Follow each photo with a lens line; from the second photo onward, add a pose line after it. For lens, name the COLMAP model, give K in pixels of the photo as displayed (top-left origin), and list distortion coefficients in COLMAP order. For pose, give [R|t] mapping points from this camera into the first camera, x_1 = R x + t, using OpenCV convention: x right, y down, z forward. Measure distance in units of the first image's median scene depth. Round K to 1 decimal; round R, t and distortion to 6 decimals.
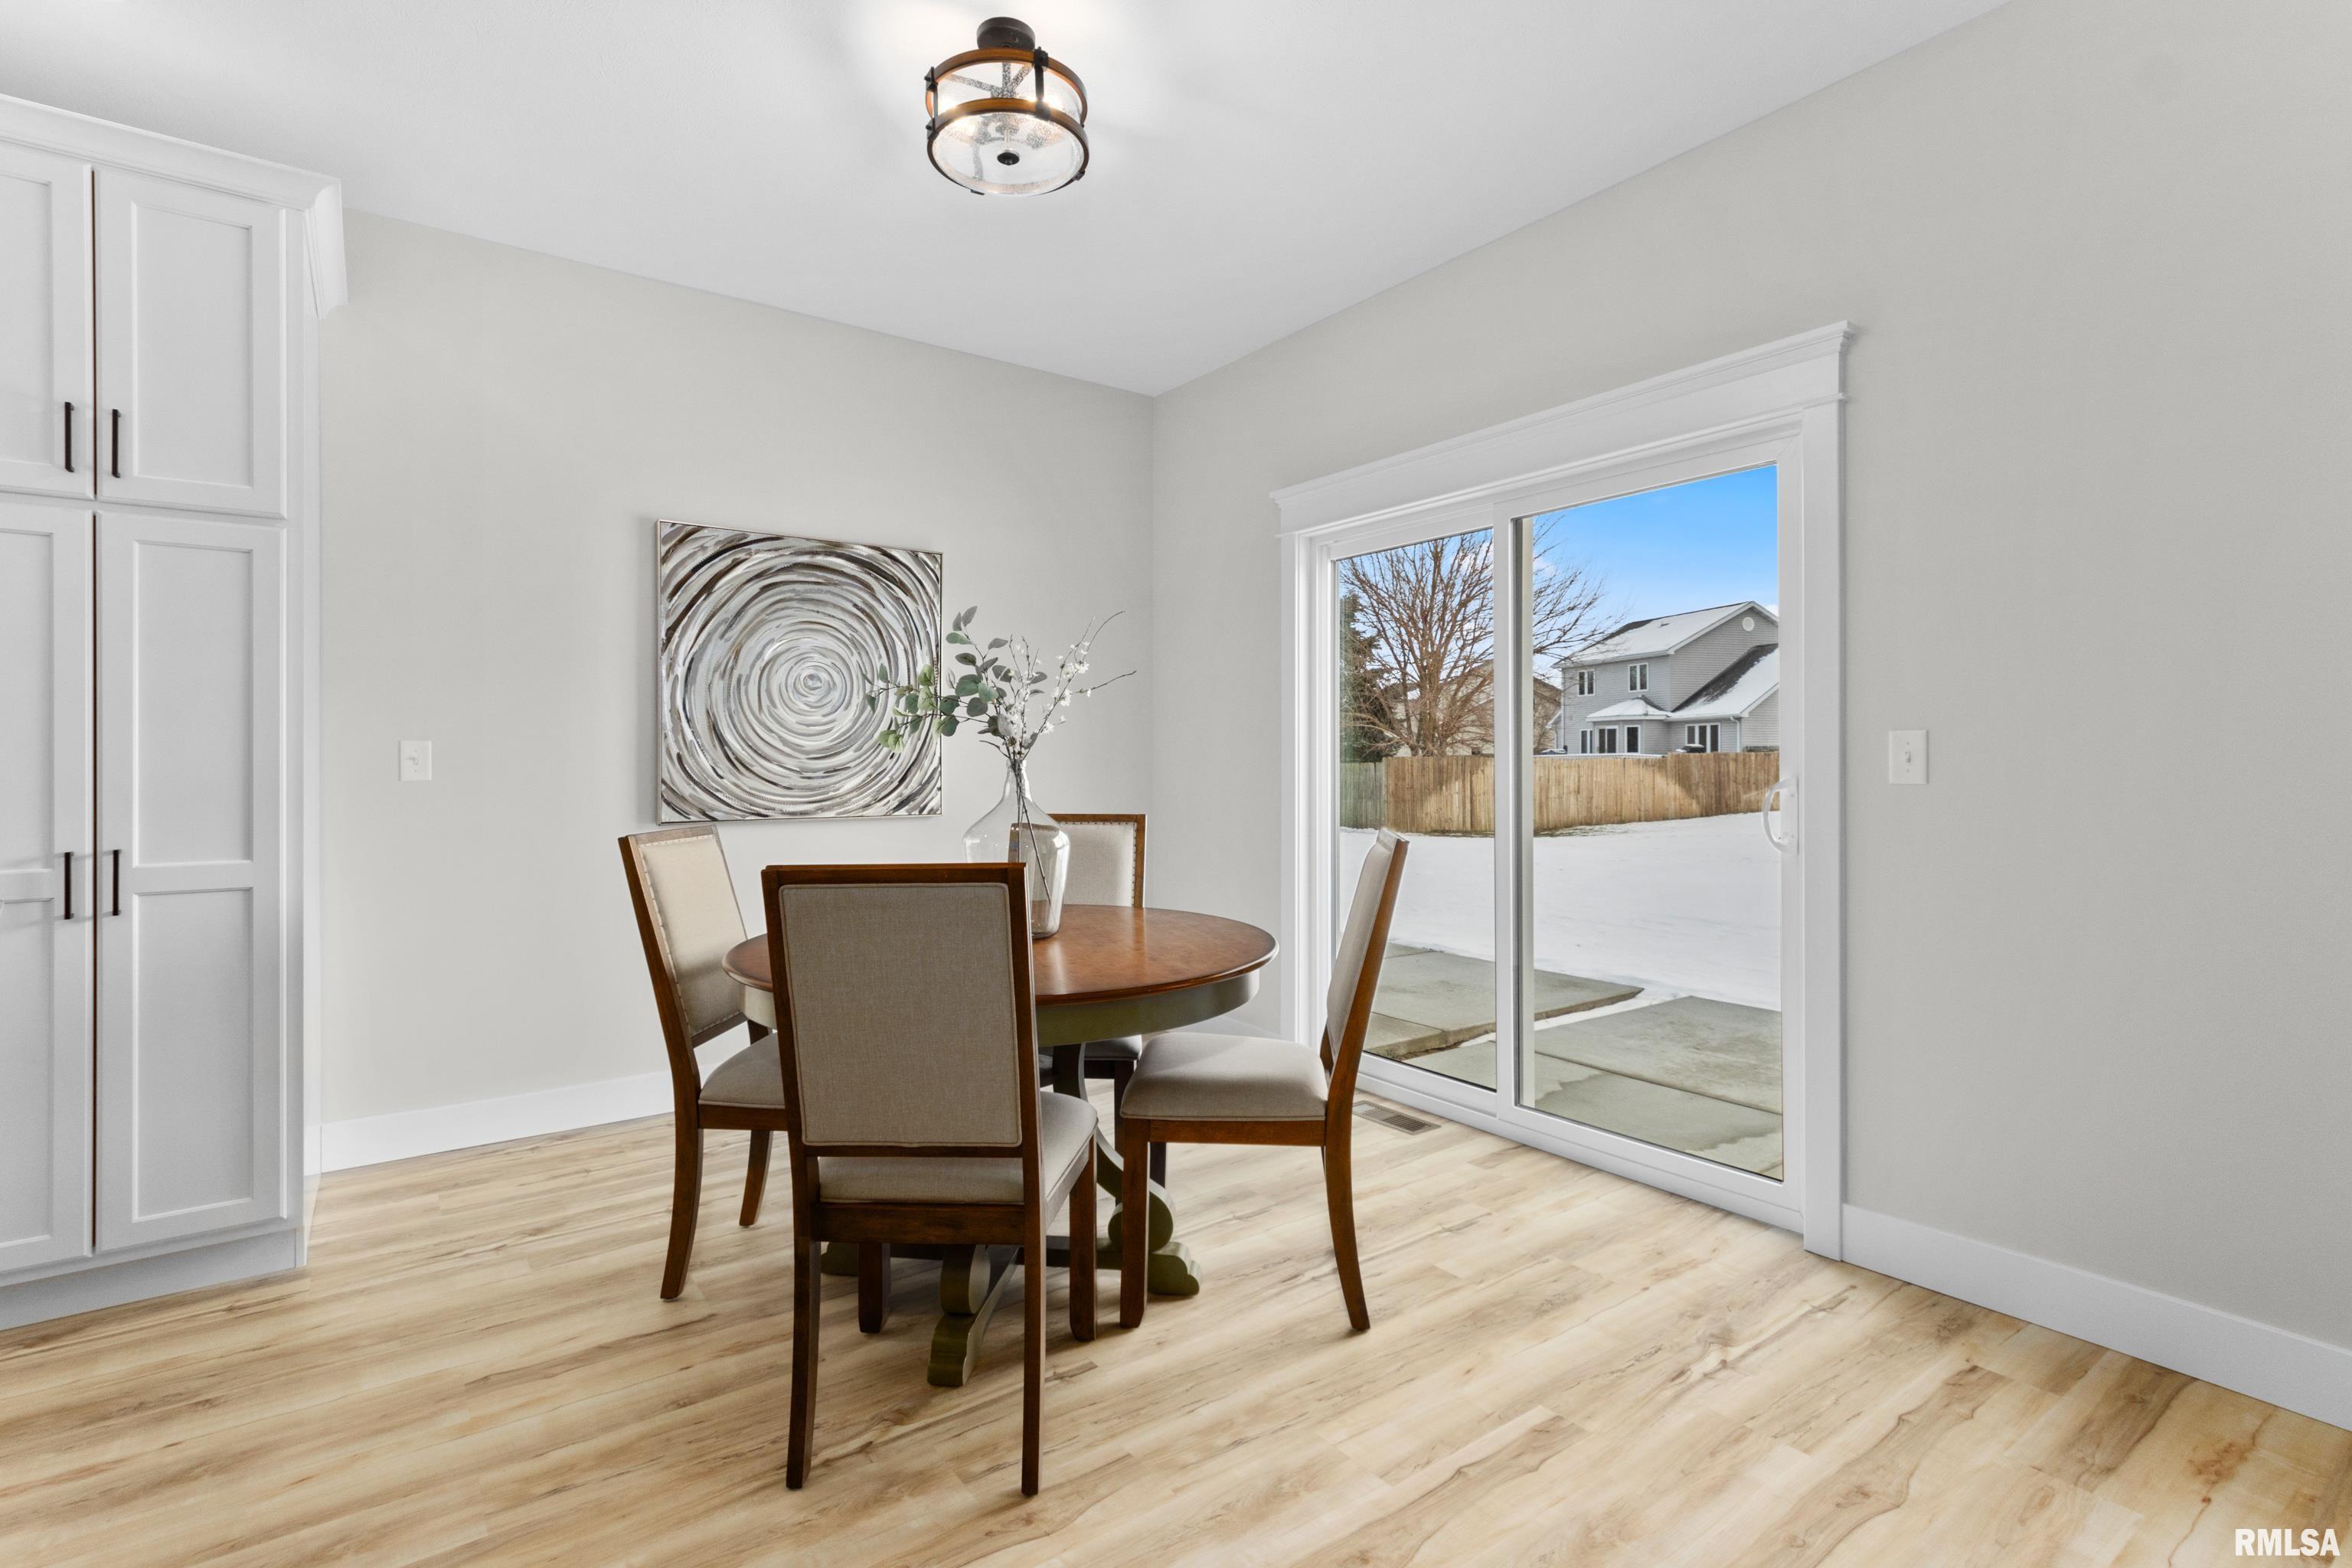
lens RADIAL K [[1092.9, 0, 1166.4], [0, 1092.9, 771.0], [0, 0, 1]] dist [0.009846, -0.007504]
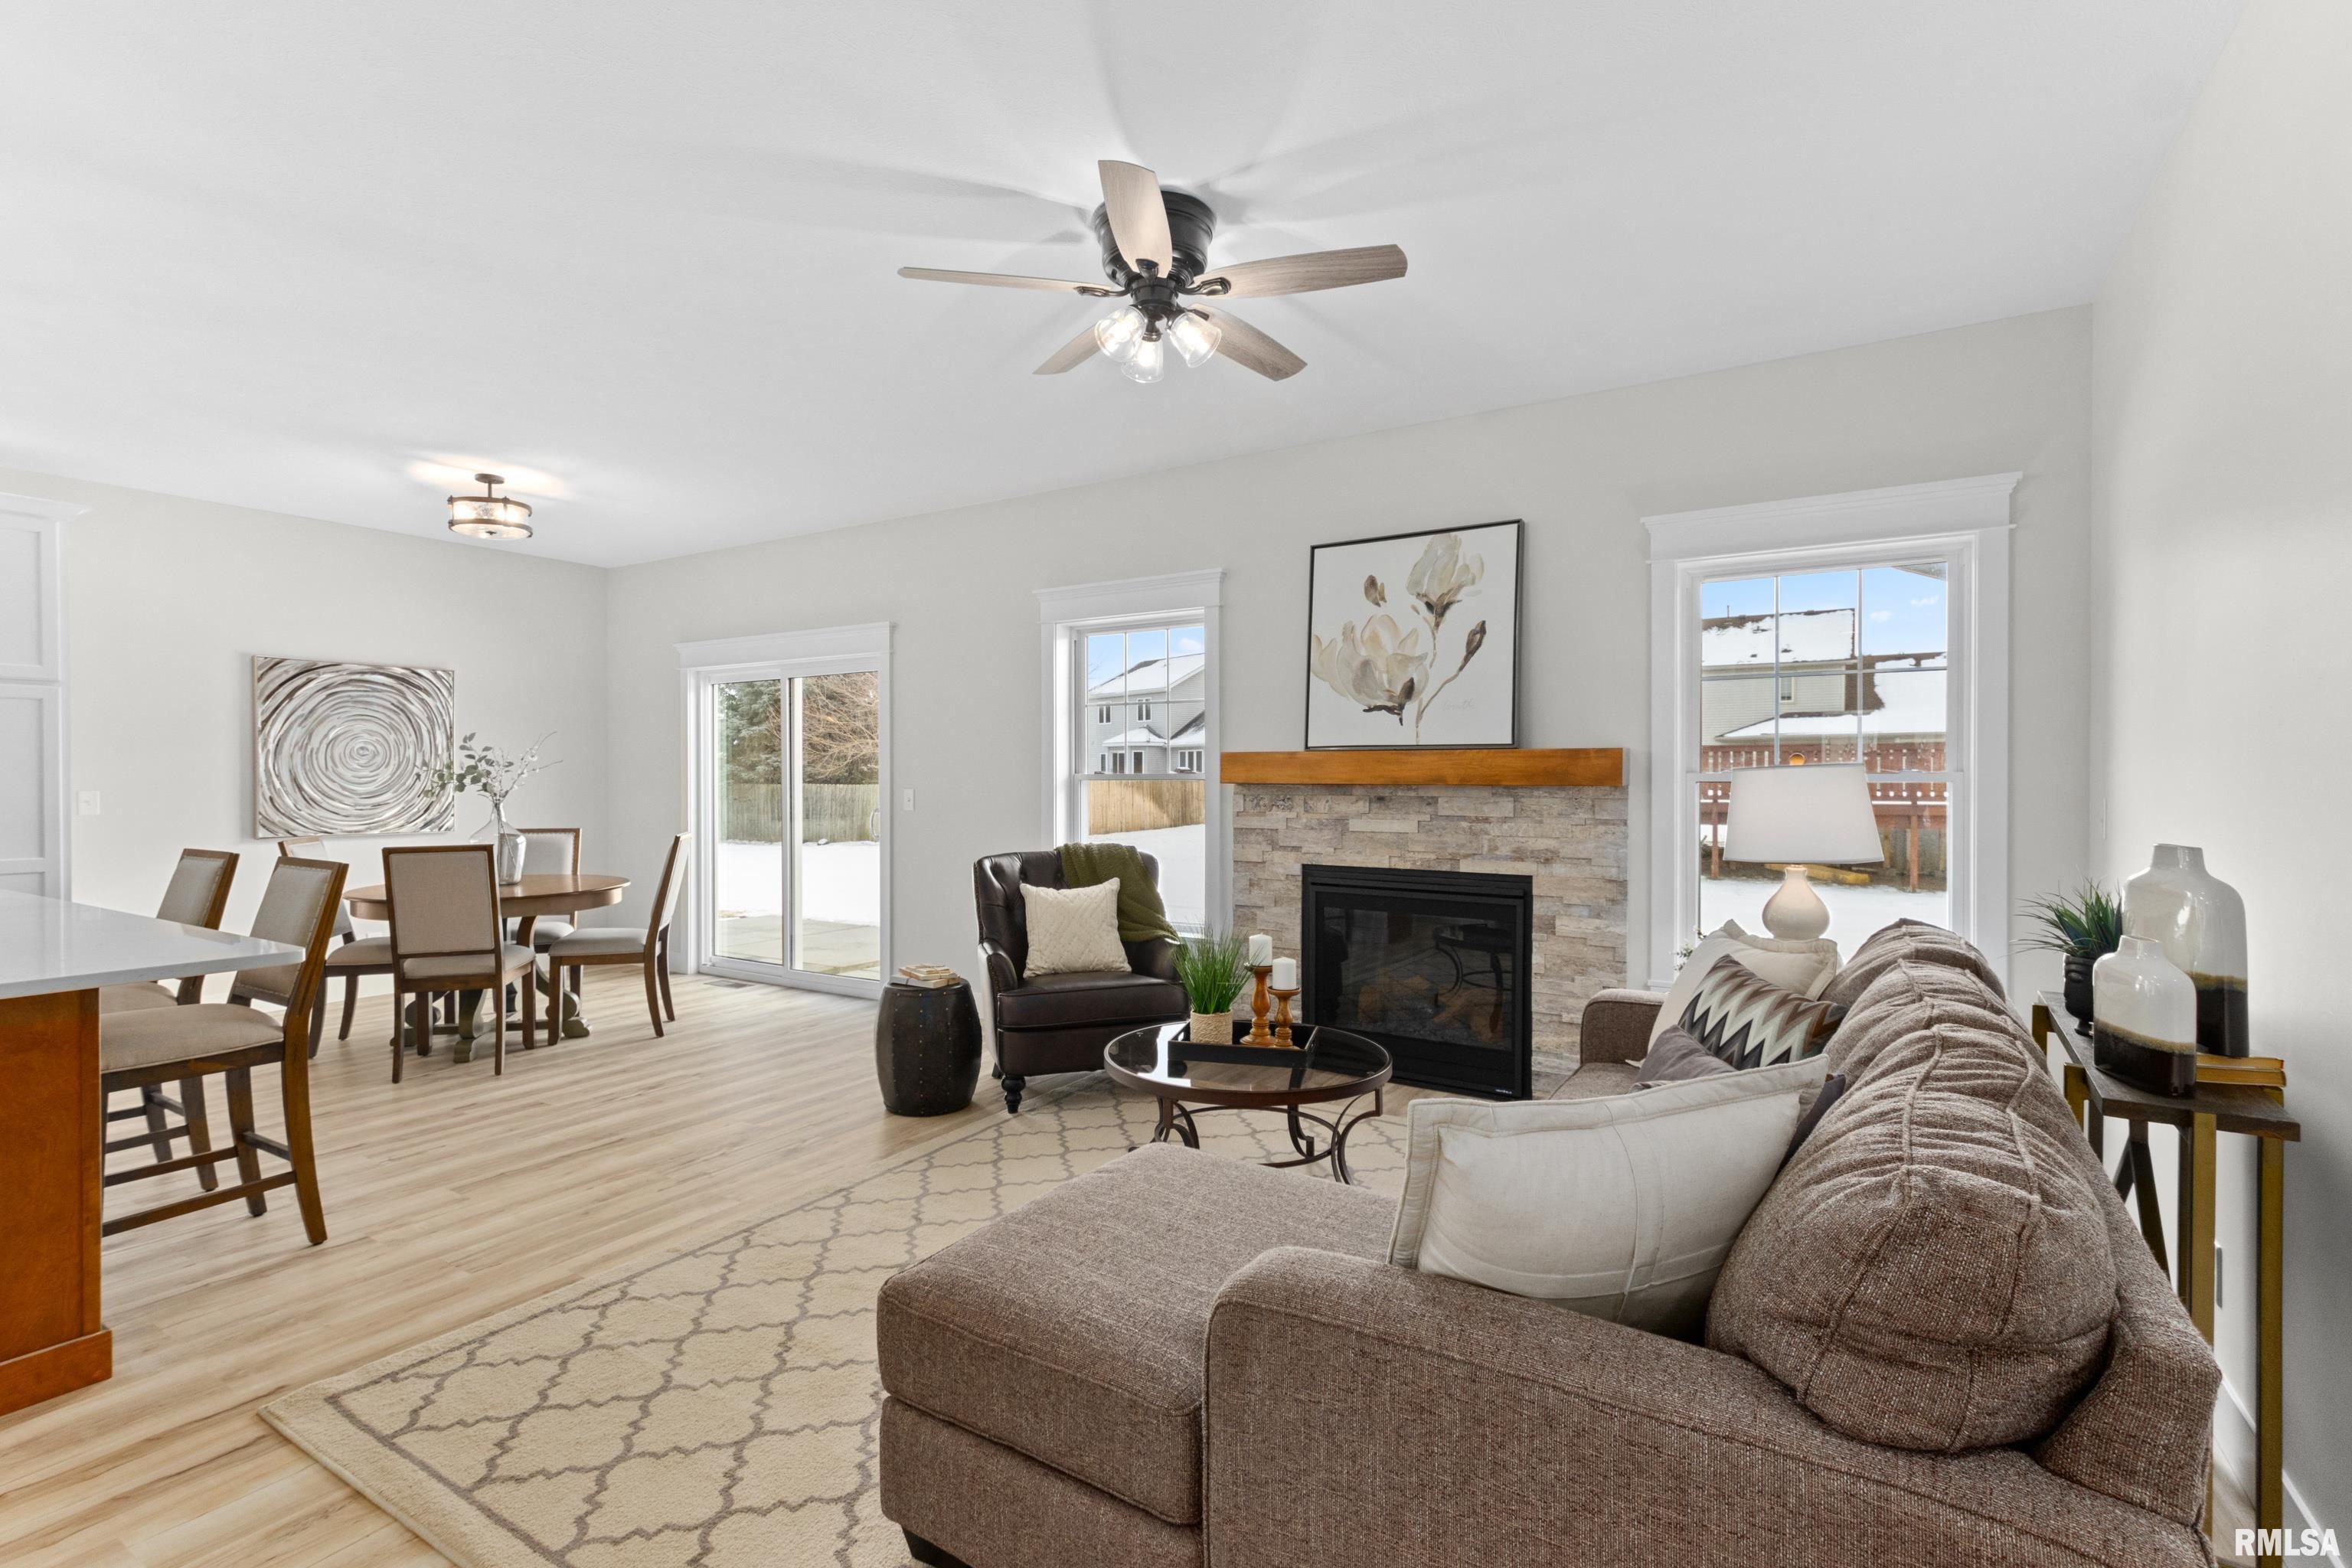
lens RADIAL K [[1092.9, 0, 1166.6], [0, 1092.9, 792.5], [0, 0, 1]] dist [0.009846, -0.007504]
pose [[0.928936, -0.003752, 0.370221, 0.194184], [0.001979, 0.999985, 0.005167, -0.026762], [-0.370234, -0.004067, 0.928929, -1.007144]]
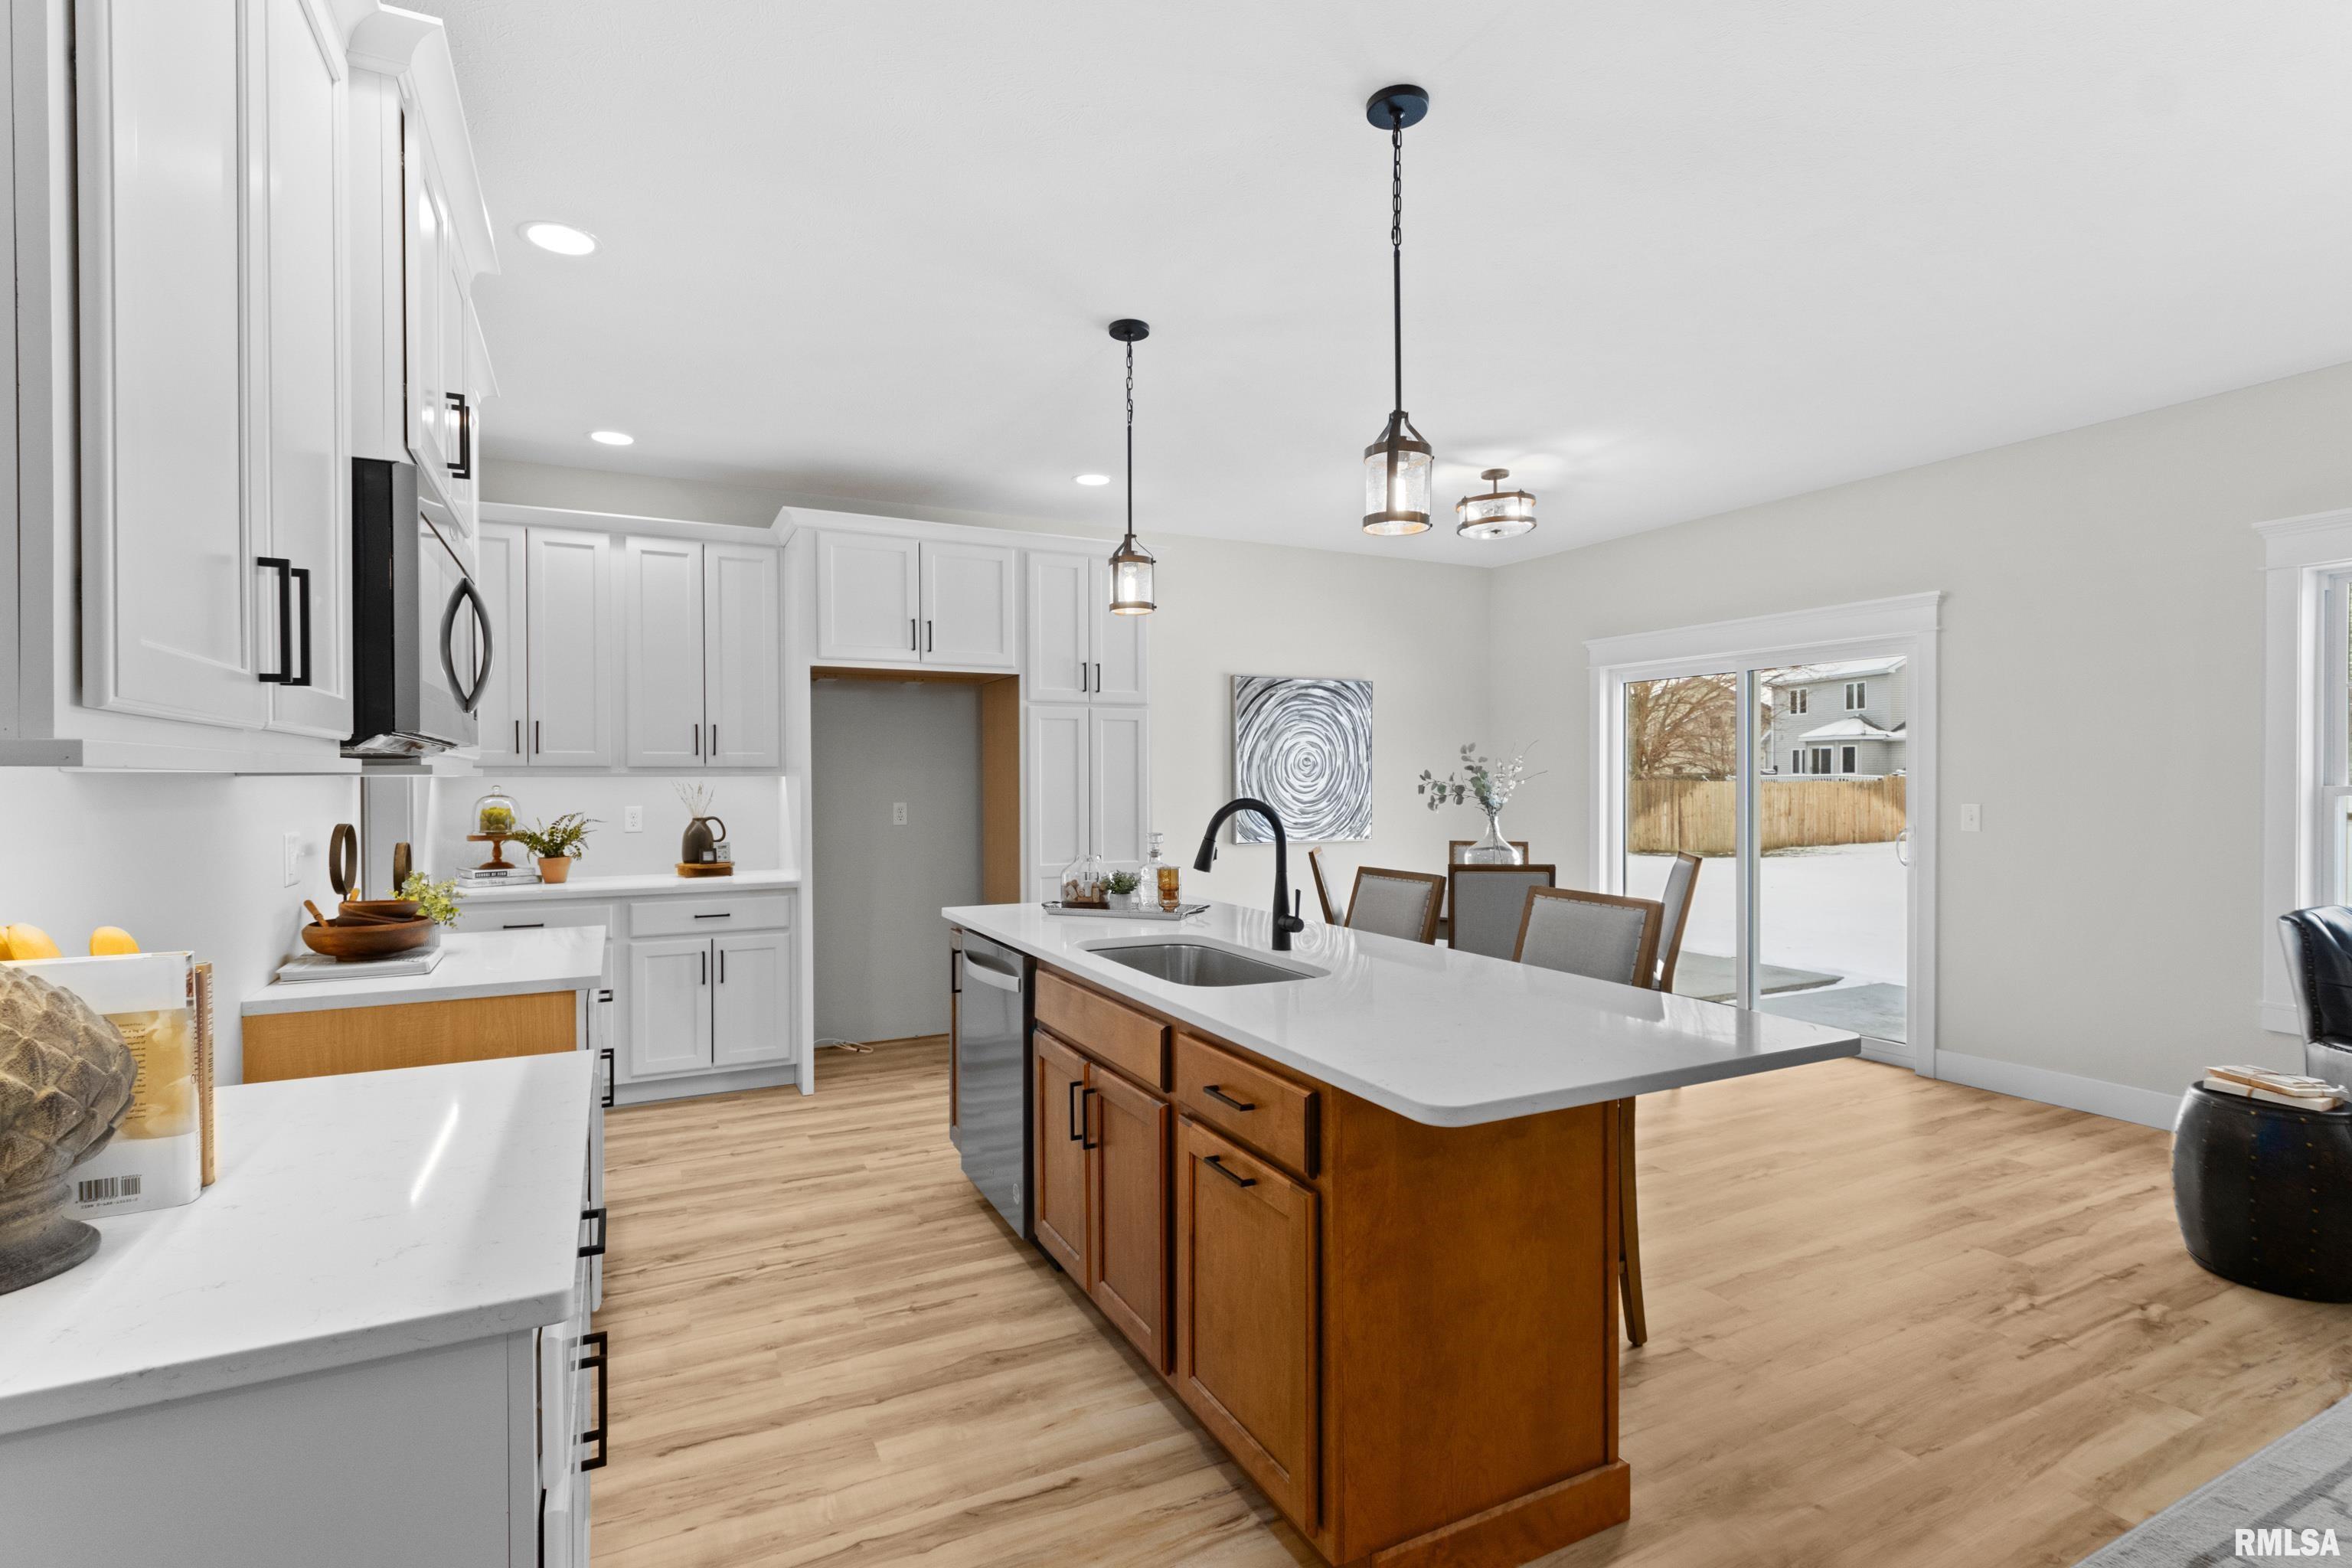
lens RADIAL K [[1092.9, 0, 1159.8], [0, 1092.9, 791.7], [0, 0, 1]] dist [0.009846, -0.007504]
pose [[0.986955, 0.001472, -0.160992, -0.282871], [-0.000642, 0.999986, 0.005210, -0.044873], [0.160997, -0.005038, 0.986942, -0.754053]]
